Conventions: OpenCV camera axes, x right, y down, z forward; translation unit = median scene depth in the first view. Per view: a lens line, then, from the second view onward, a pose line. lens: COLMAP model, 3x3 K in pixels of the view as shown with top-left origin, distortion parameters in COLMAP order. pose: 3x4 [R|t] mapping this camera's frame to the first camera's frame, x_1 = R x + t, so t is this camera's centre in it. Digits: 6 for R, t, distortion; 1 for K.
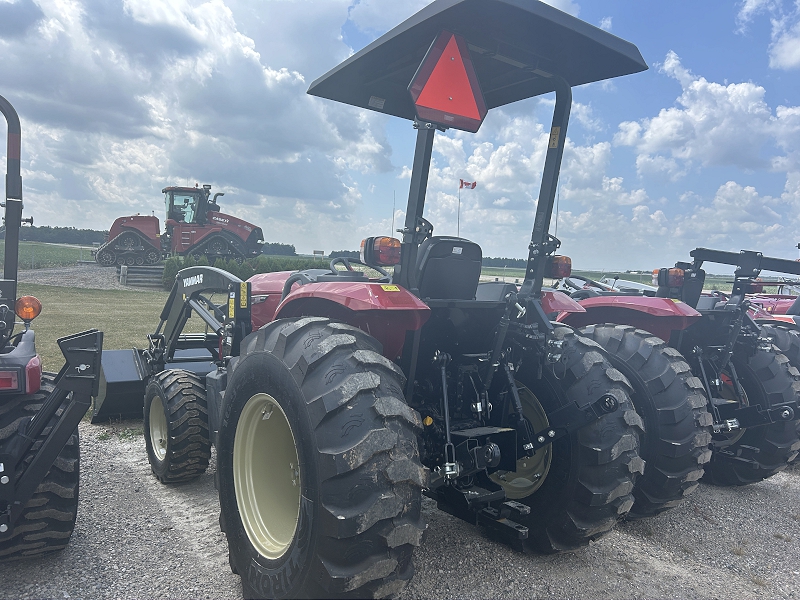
lens RADIAL K [[633.6, 0, 405.0], [0, 633.6, 299.5], [0, 0, 1]] dist [0.012532, 0.000179]
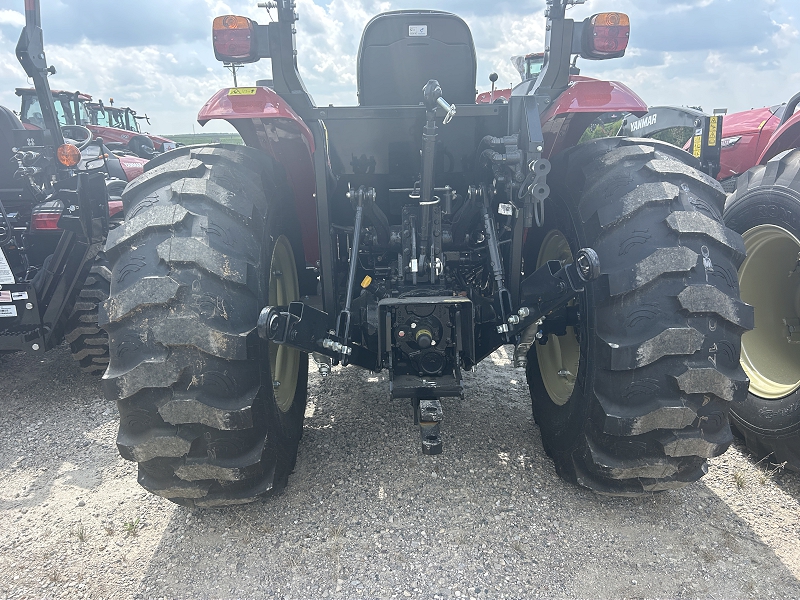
lens RADIAL K [[614.1, 0, 398.0], [0, 614.1, 312.9], [0, 0, 1]] dist [0.082015, -0.087080]
pose [[0.802206, 0.086305, -0.590777, 0.237987], [0.041448, 0.979060, 0.199309, 0.040355], [0.595607, -0.184373, 0.781830, 0.213123]]
